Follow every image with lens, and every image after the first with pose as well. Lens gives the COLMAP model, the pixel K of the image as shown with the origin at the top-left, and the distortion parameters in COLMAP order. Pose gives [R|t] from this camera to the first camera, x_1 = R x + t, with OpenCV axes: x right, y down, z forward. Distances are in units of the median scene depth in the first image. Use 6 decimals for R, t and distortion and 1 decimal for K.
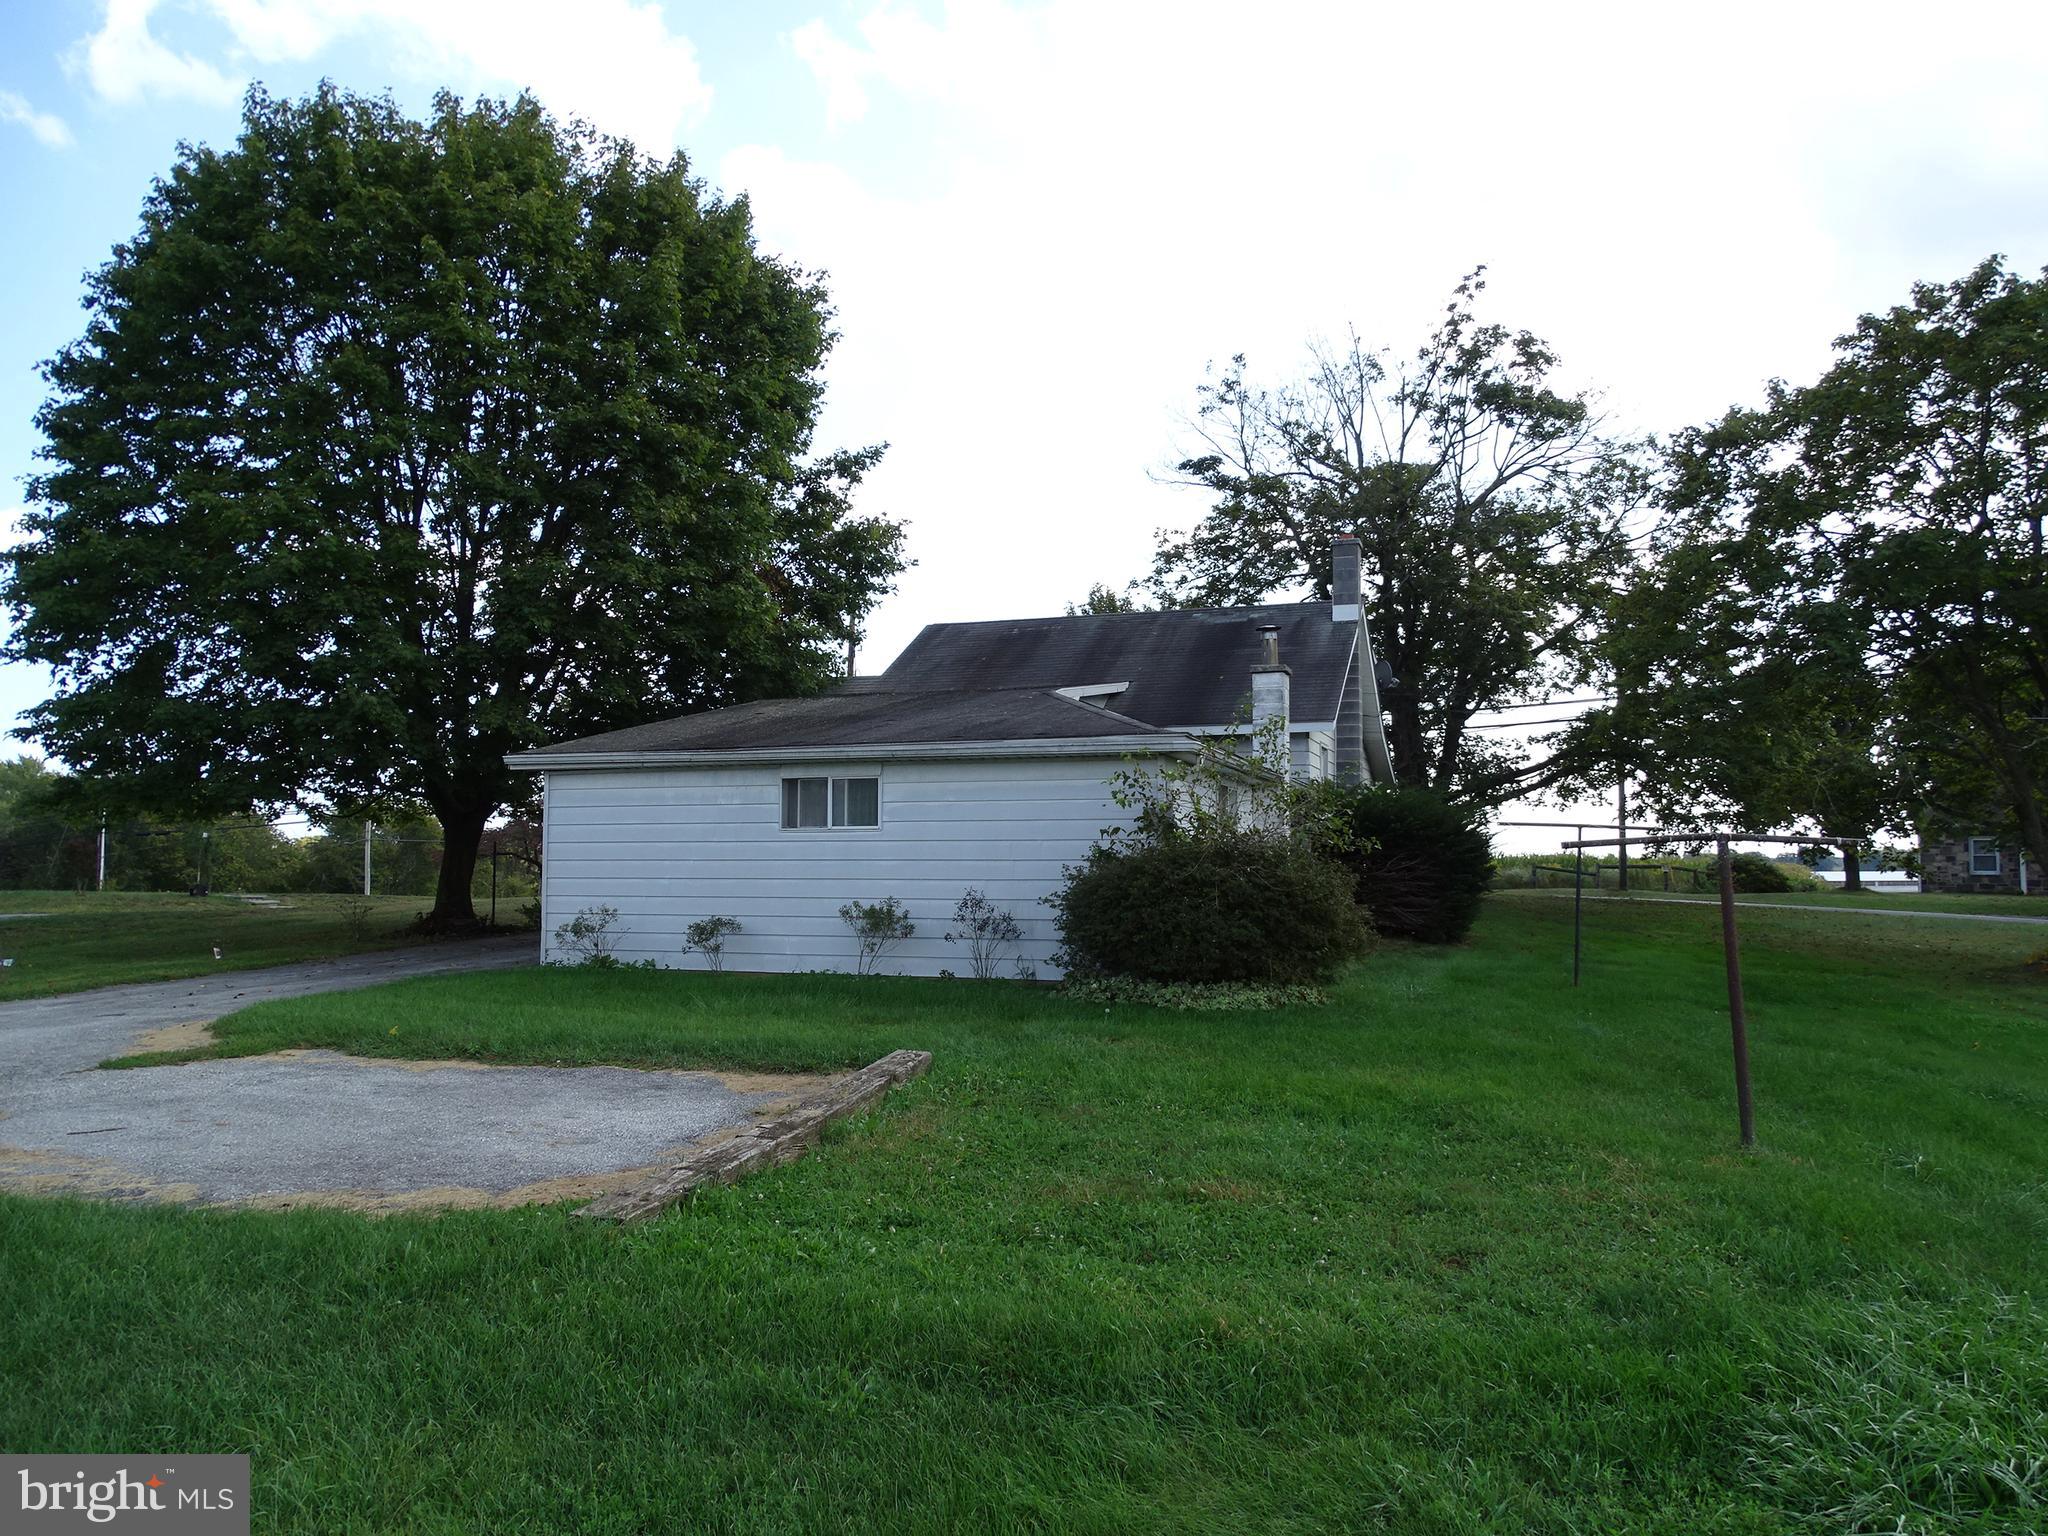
lens RADIAL K [[1453.2, 0, 1028.3], [0, 1453.2, 770.8], [0, 0, 1]] dist [-0.004359, -0.000936]
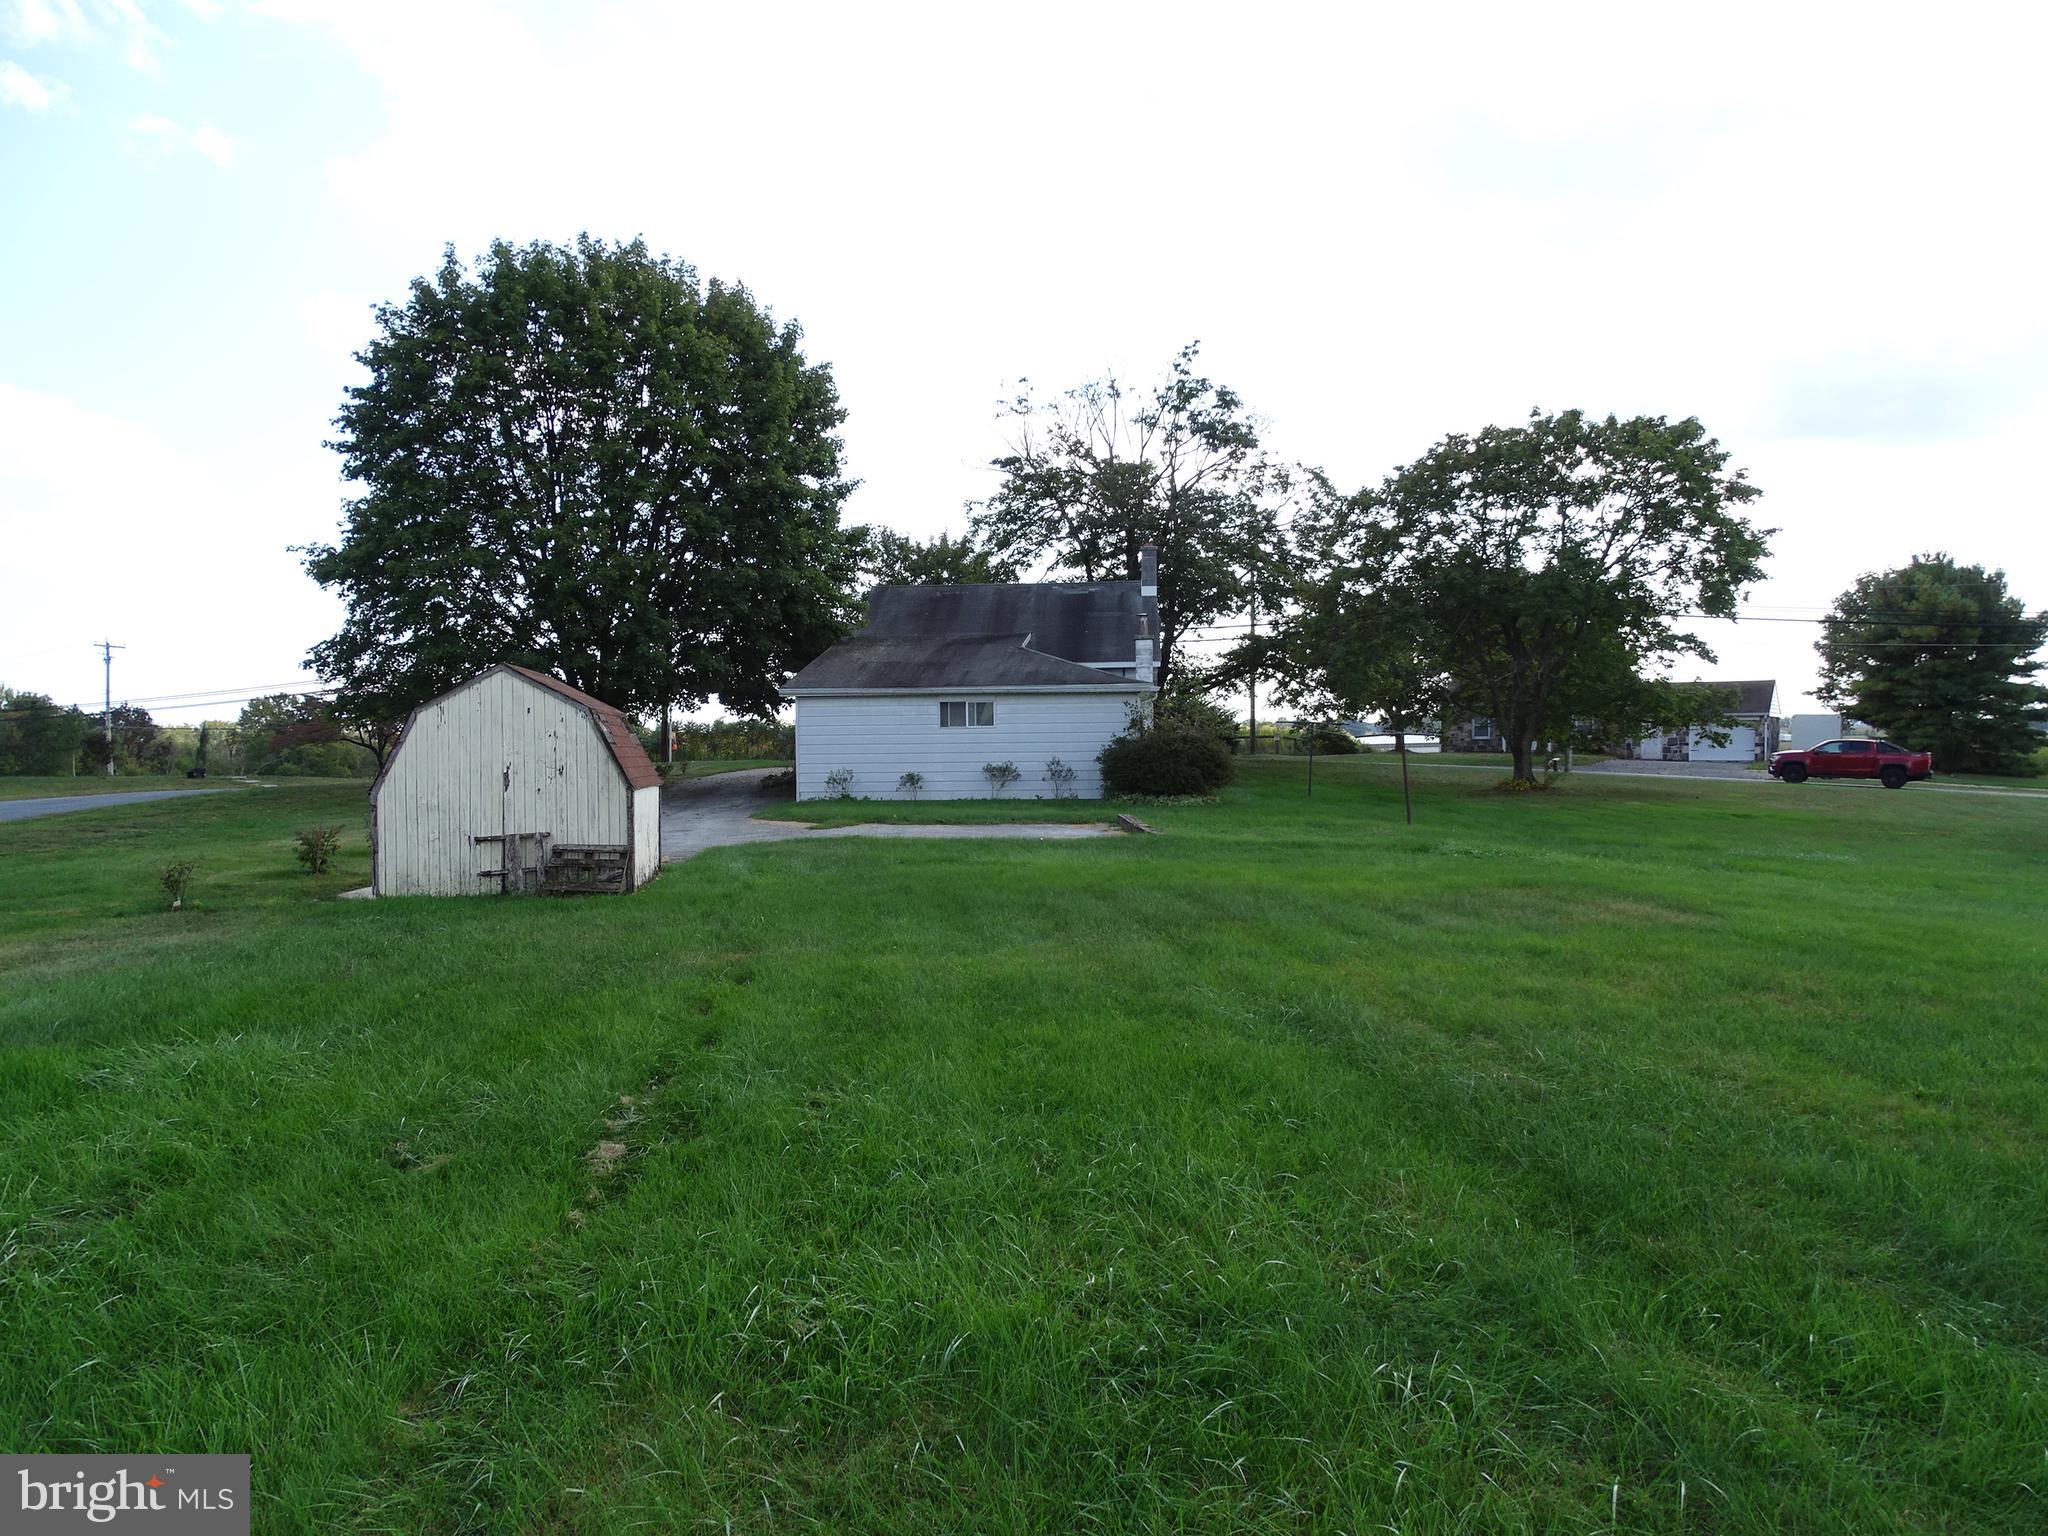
lens RADIAL K [[1453.2, 0, 1021.1], [0, 1453.2, 762.3], [0, 0, 1]] dist [-0.004359, -0.000936]
pose [[0.962782, -0.017426, 0.269718, -0.385304], [-0.004968, 0.996610, 0.082121, -0.048994], [-0.270234, -0.080404, 0.959431, -0.596846]]
